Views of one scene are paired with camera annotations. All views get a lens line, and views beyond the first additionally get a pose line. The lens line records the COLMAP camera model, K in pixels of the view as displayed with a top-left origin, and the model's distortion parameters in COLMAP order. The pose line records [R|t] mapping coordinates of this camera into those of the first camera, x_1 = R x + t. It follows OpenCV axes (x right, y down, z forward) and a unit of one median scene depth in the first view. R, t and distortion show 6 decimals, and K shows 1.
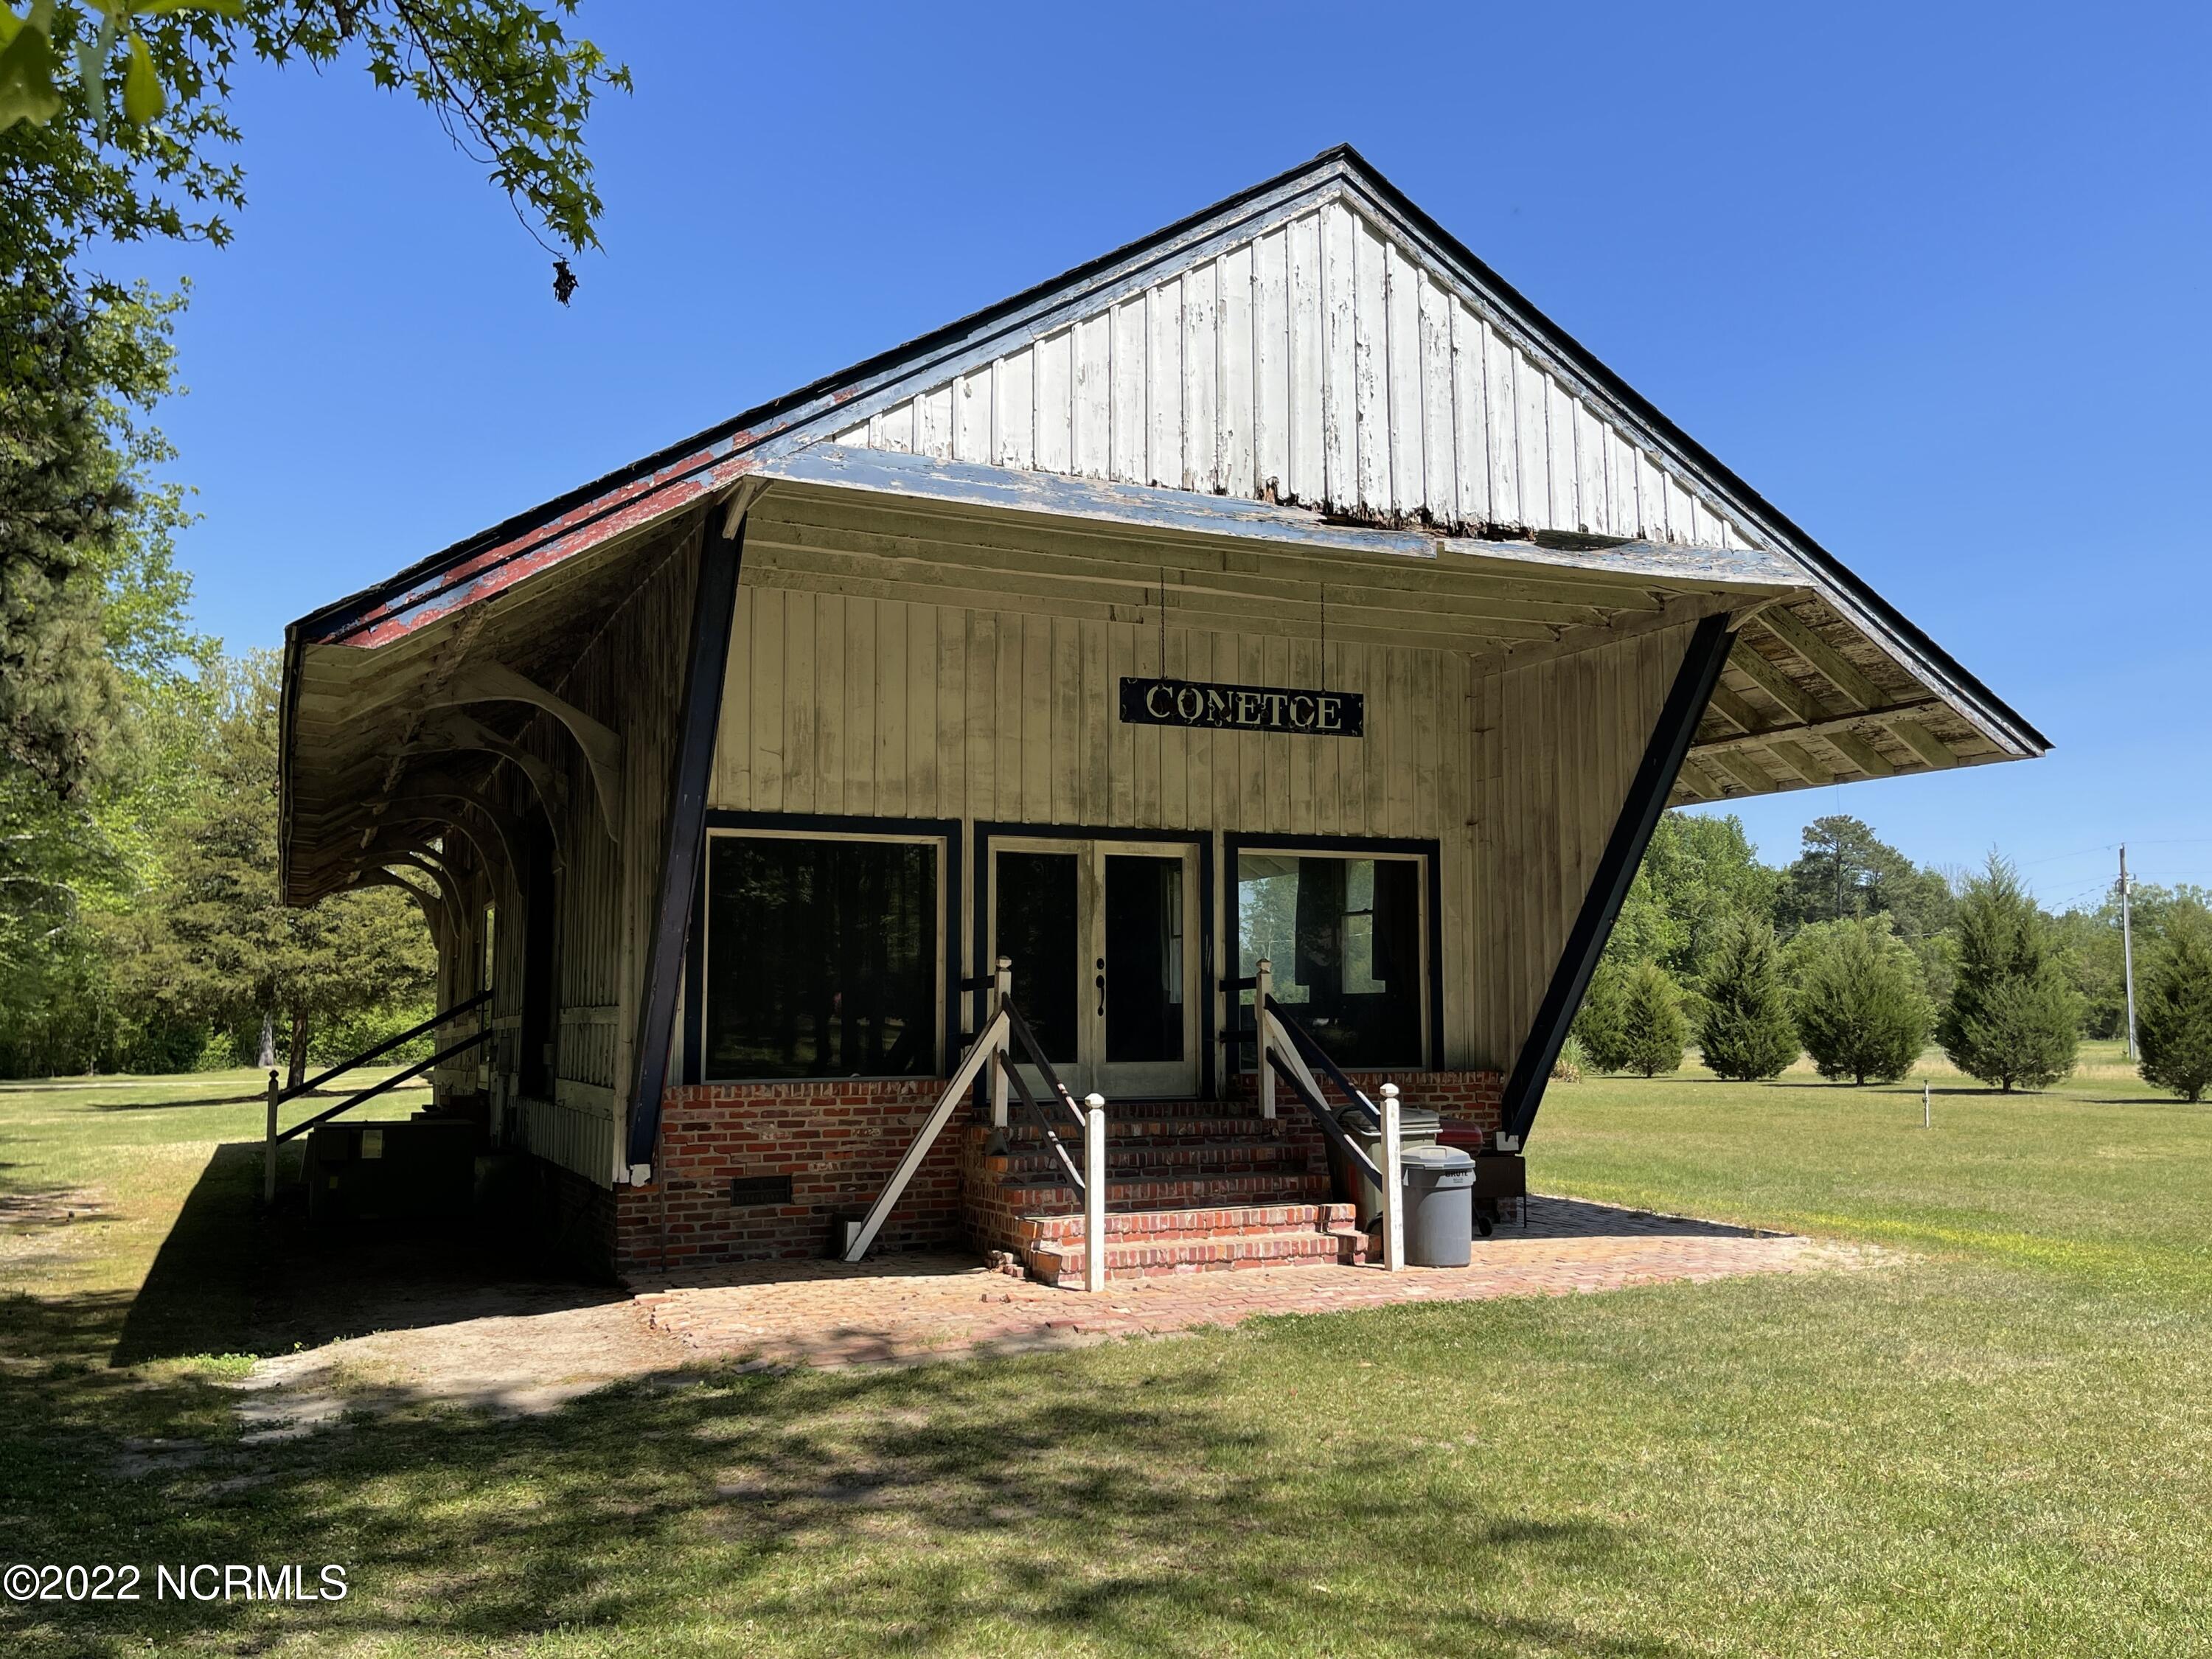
lens RADIAL K [[1788.1, 0, 1106.6], [0, 1788.1, 841.7], [0, 0, 1]] dist [-0.005058, -0.002165]
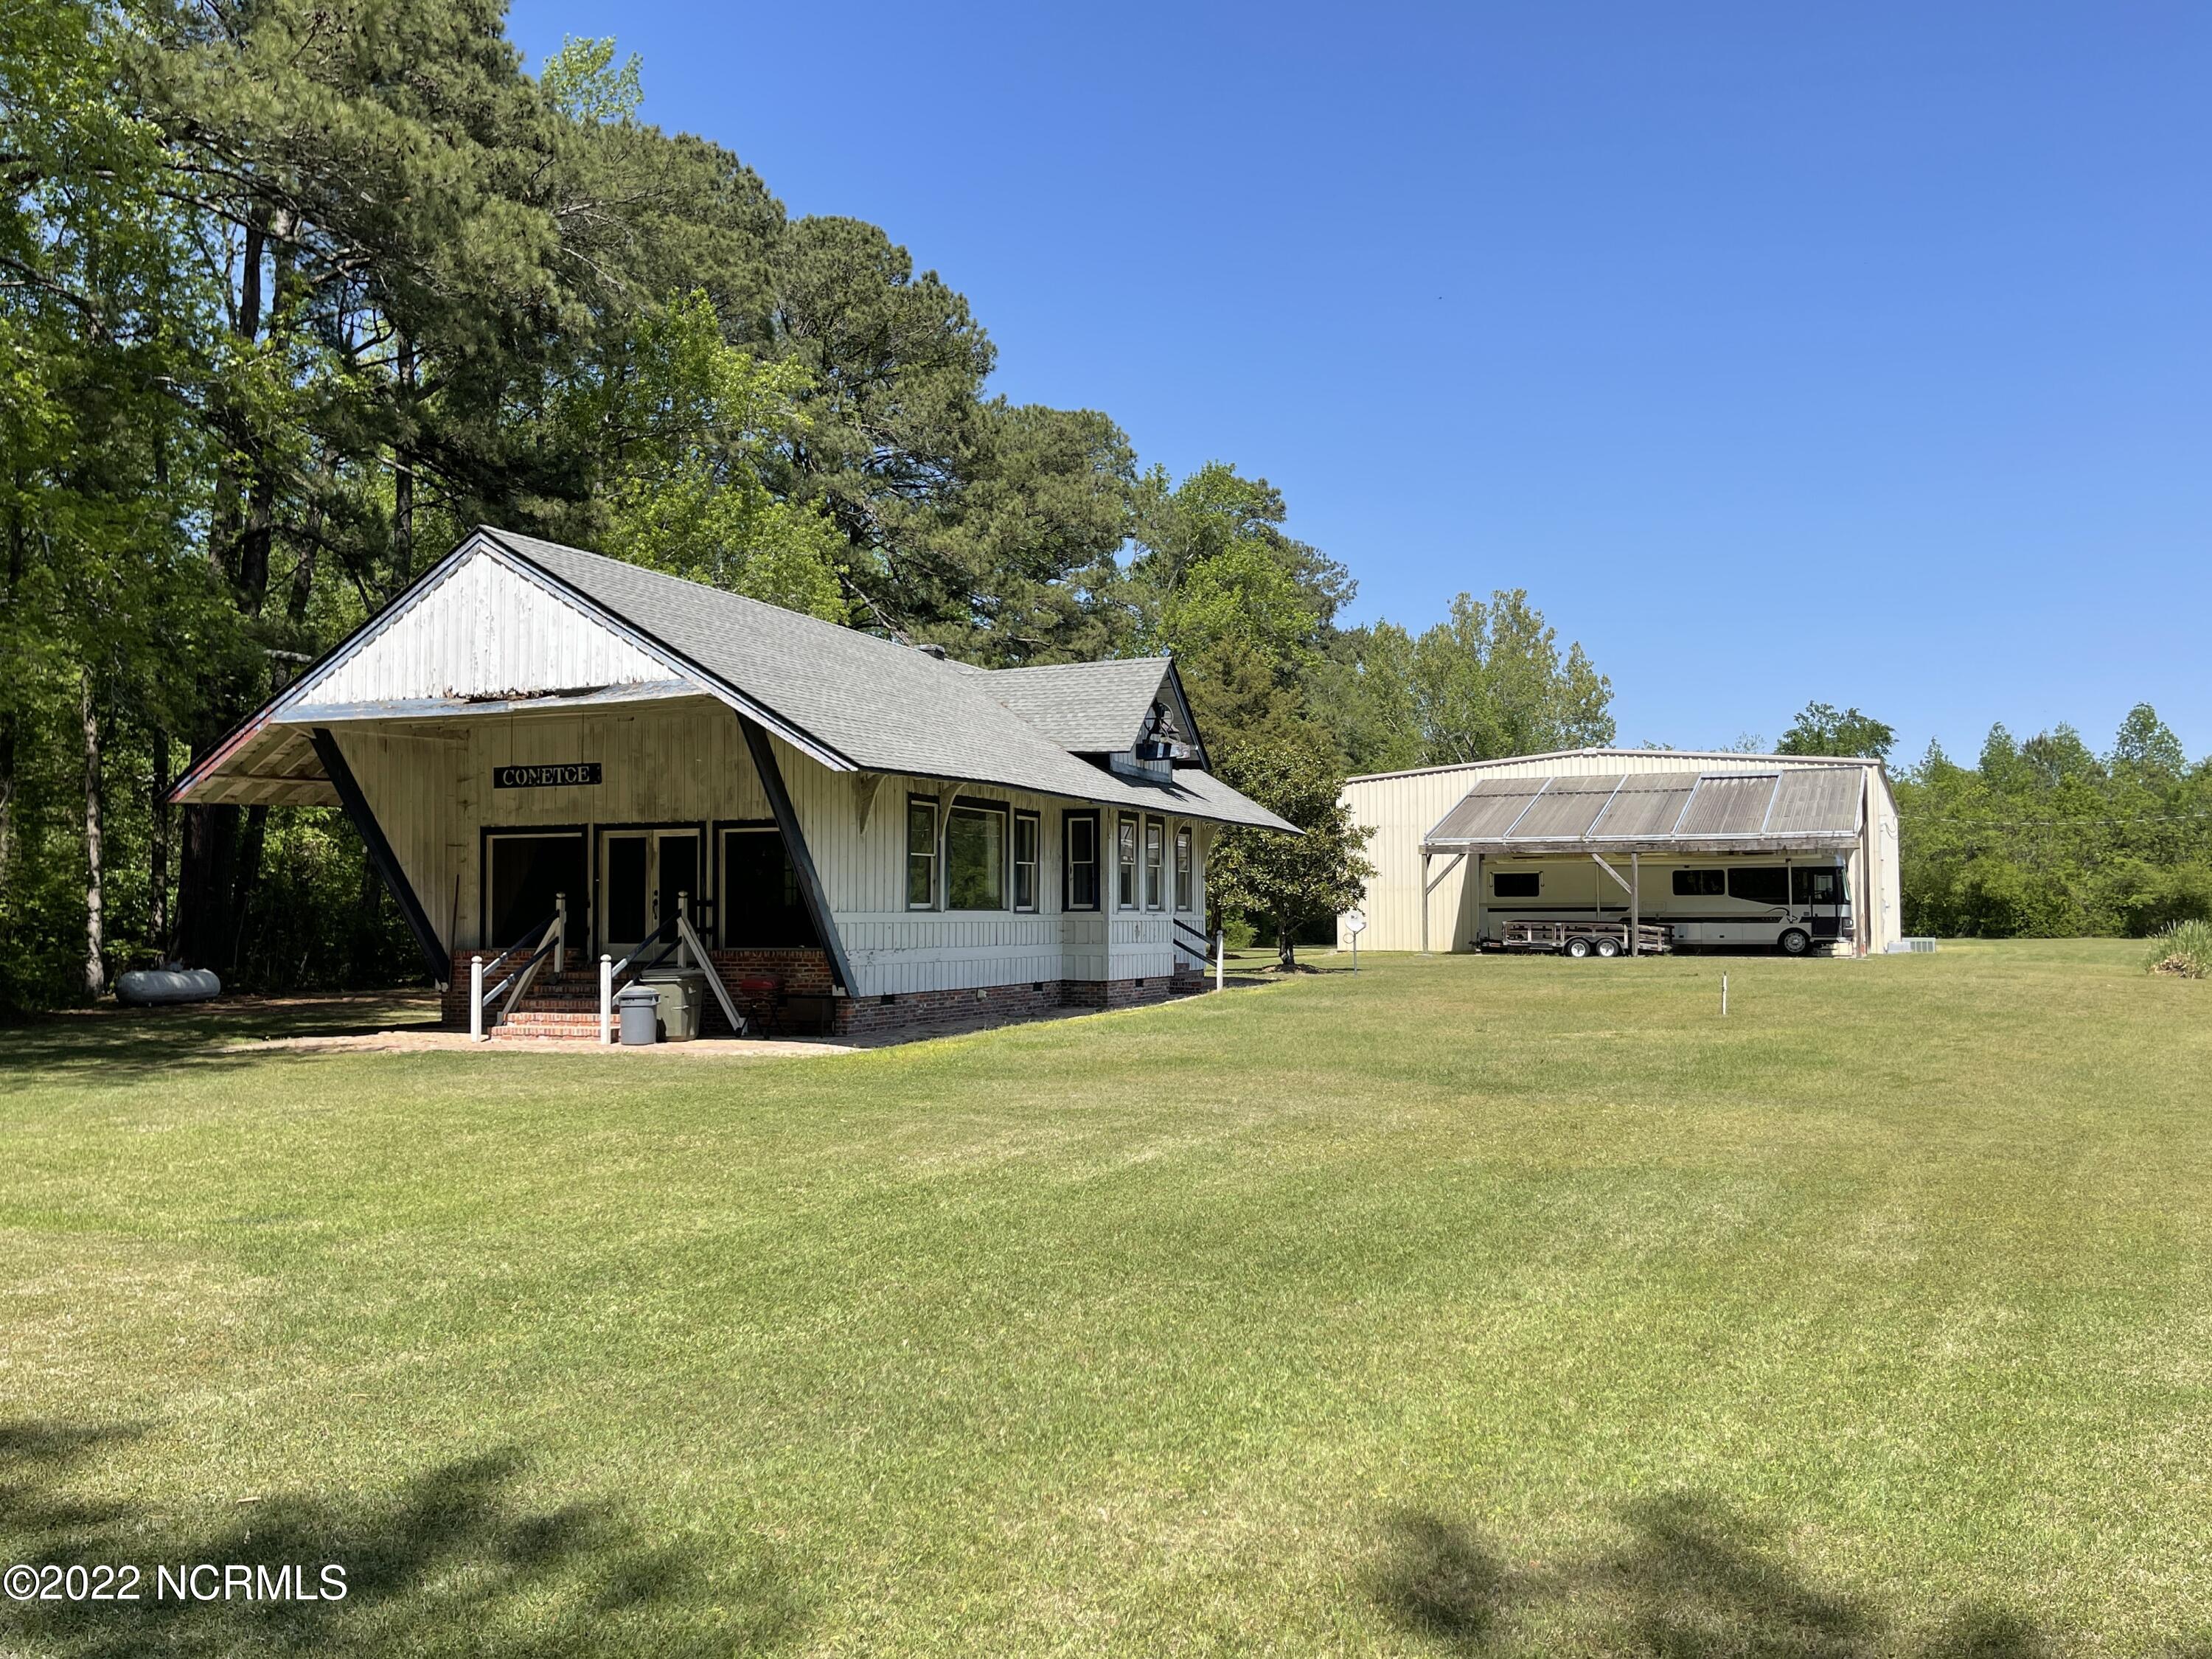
lens RADIAL K [[1788.1, 0, 1102.8], [0, 1788.1, 822.1], [0, 0, 1]] dist [-0.005058, -0.002165]
pose [[0.706353, -0.030066, -0.707221, 2.036298], [0.068418, 0.997320, 0.025935, -0.030811], [0.704545, -0.066706, 0.706517, -0.025545]]
